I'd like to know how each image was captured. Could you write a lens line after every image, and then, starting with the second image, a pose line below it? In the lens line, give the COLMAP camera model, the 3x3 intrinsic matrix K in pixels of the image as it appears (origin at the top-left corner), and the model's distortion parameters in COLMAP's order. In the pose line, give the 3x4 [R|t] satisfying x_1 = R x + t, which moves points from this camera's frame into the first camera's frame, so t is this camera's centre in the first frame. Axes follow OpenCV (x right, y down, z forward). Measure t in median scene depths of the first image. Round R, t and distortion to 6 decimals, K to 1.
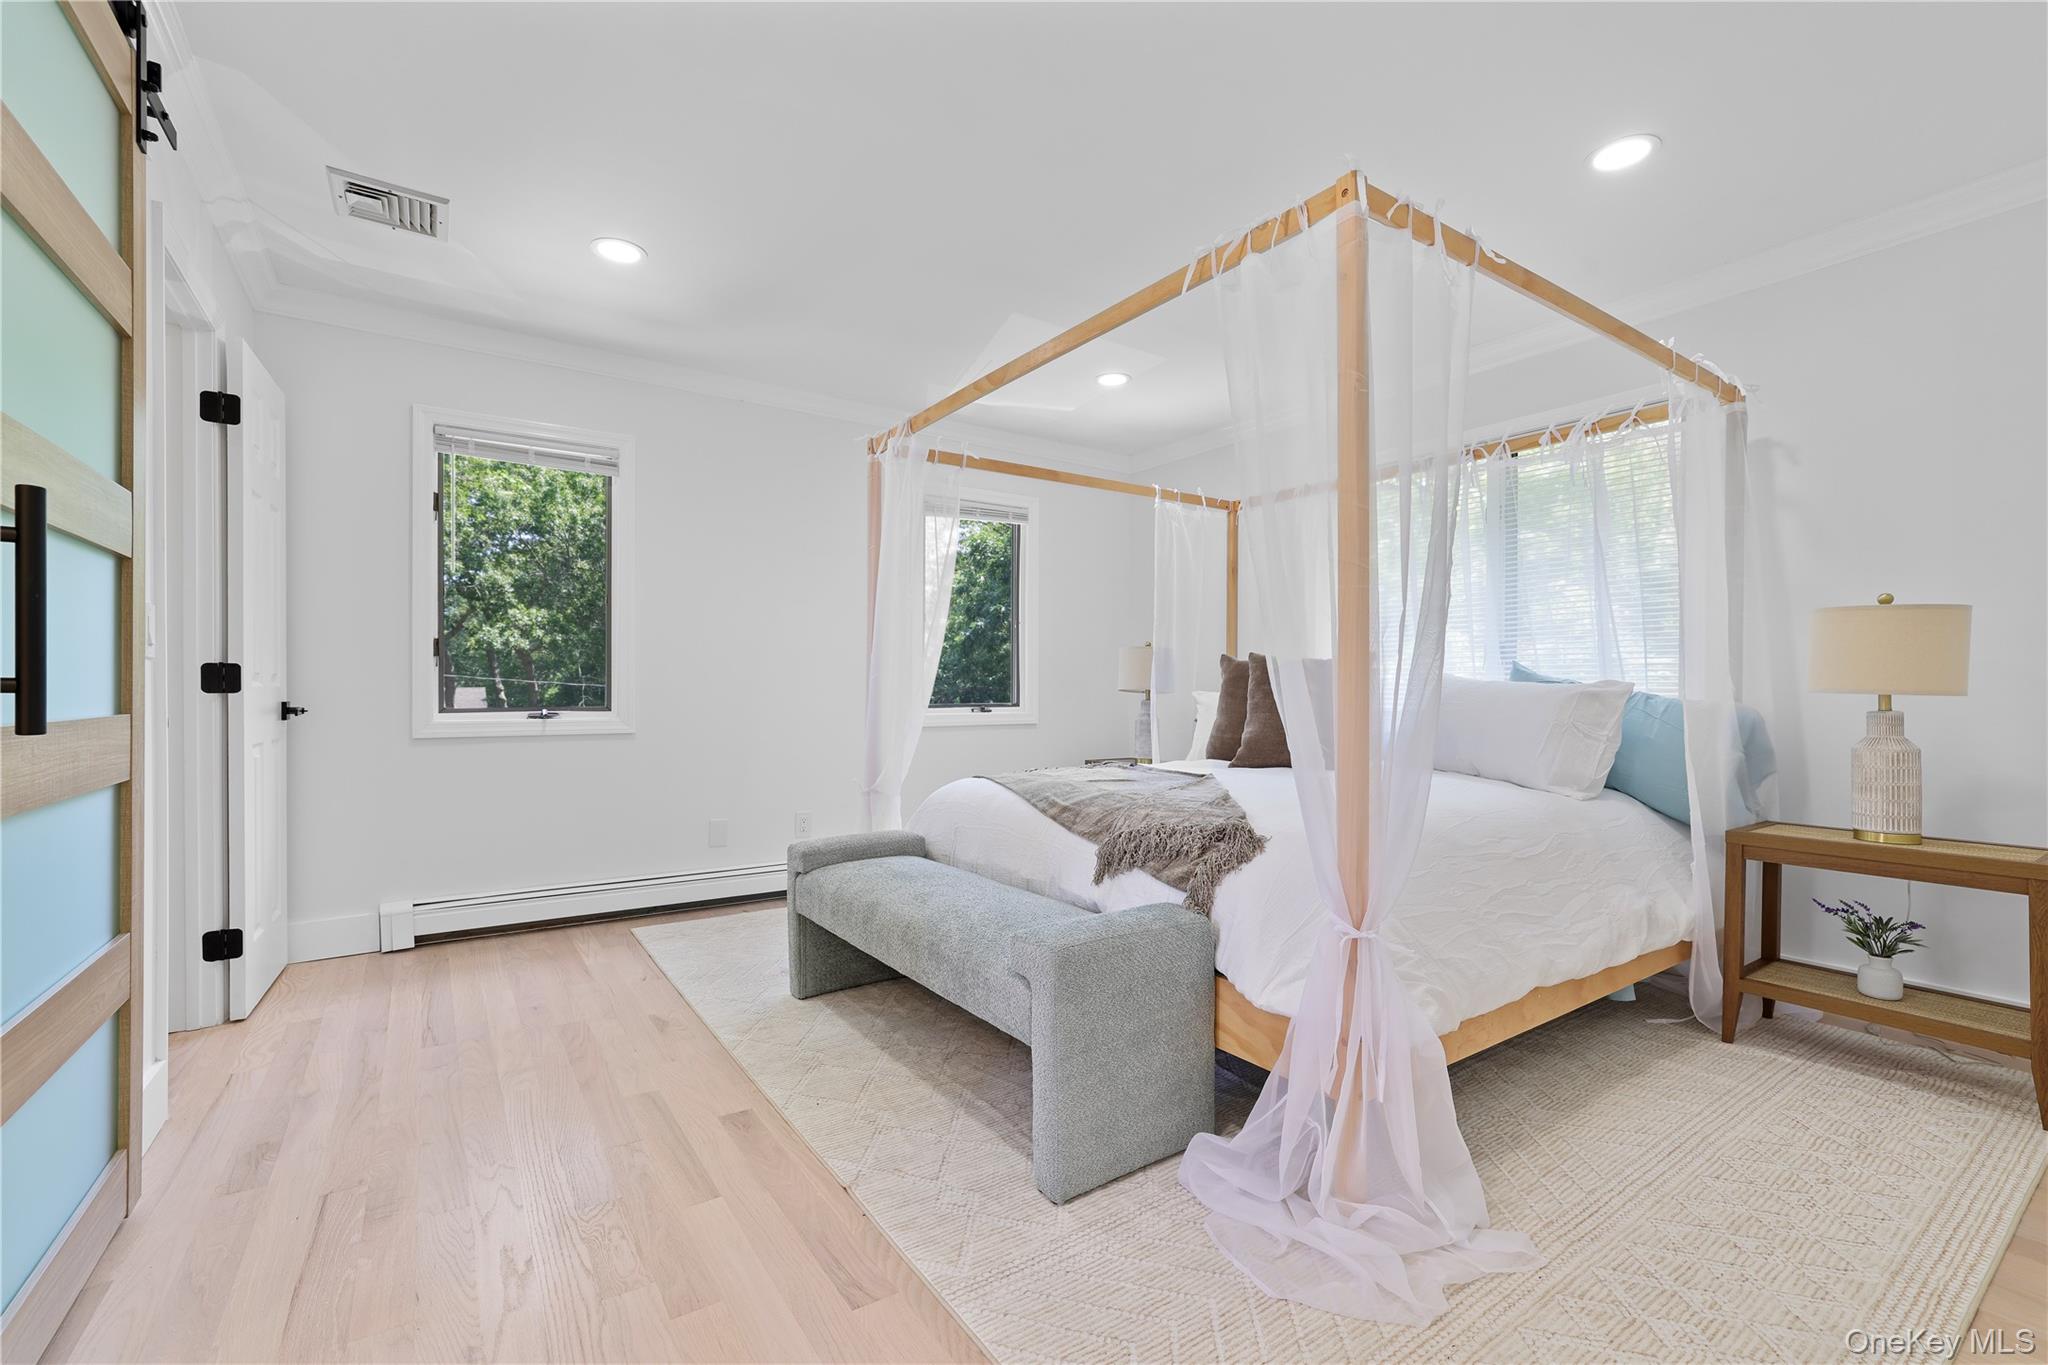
lens RADIAL K [[863.1, 0, 1024.7], [0, 863.1, 698.3], [0, 0, 1]] dist [0.000587, 0.000177]
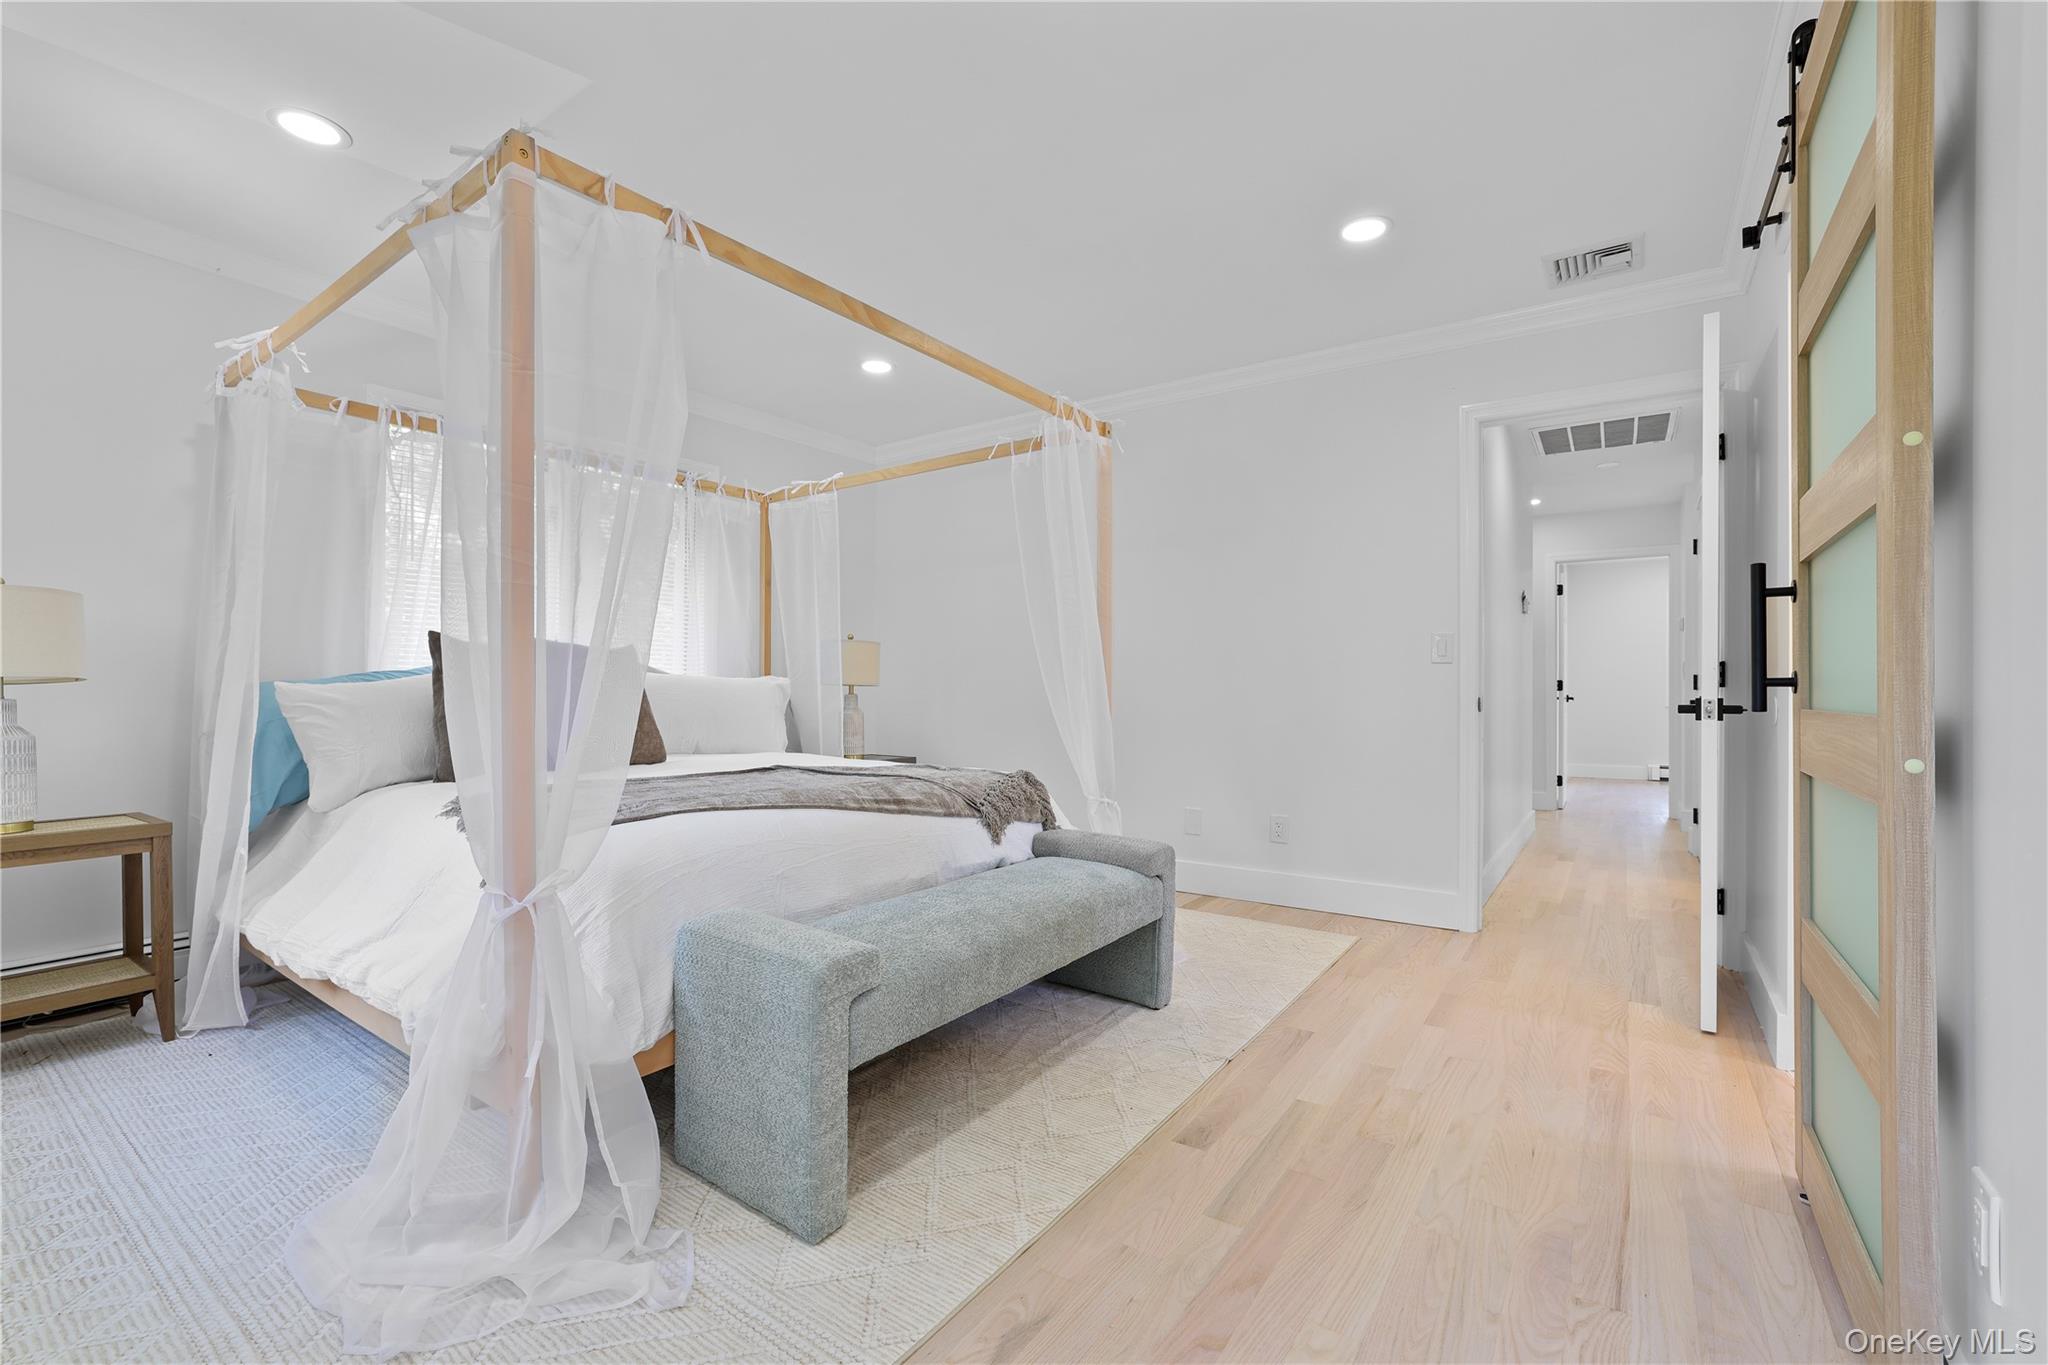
lens RADIAL K [[870.4, 0, 1018.0], [0, 870.4, 689.3], [0, 0, 1]] dist [-0.021587, 0.012054]
pose [[-0.330918, -0.003560, 0.943653, -1.064968], [0.009173, 0.999934, 0.006989, -0.007283], [-0.943615, 0.010969, -0.330863, 1.374030]]
